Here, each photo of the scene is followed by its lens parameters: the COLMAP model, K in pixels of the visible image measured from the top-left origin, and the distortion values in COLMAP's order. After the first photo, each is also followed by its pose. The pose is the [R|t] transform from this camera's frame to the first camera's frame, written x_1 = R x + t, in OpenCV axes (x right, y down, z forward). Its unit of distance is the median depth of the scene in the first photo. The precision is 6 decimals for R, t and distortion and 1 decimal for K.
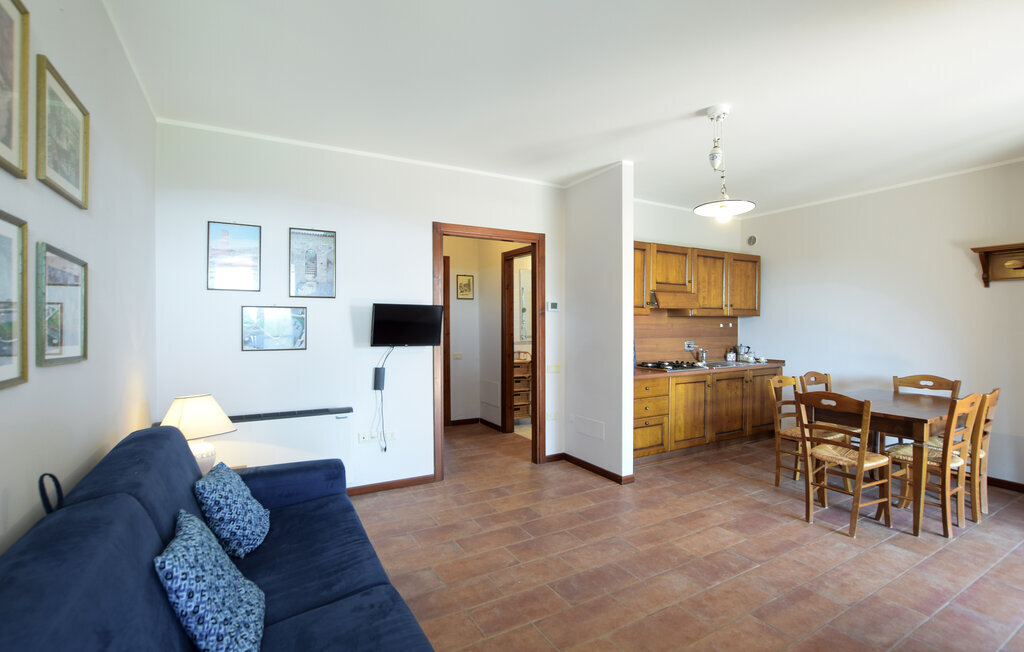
lens RADIAL K [[456.8, 0, 512.0], [0, 456.8, 326.0], [0, 0, 1]] dist [-0.024927, -0.000091]
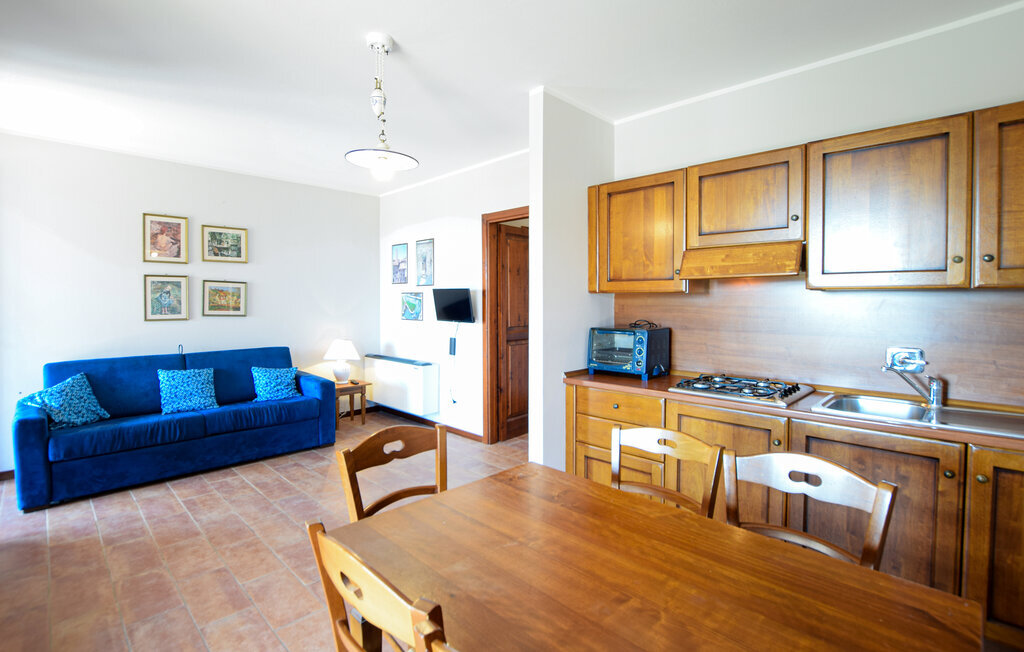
lens RADIAL K [[482.3, 0, 511.4], [0, 482.3, 308.0], [0, 0, 1]] dist [-0.024693, -0.000150]
pose [[0.268307, 0.016407, -0.963194, 1.152616], [-0.005998, 0.999864, 0.015360, -0.015824], [0.963315, 0.001656, 0.268369, 0.852954]]
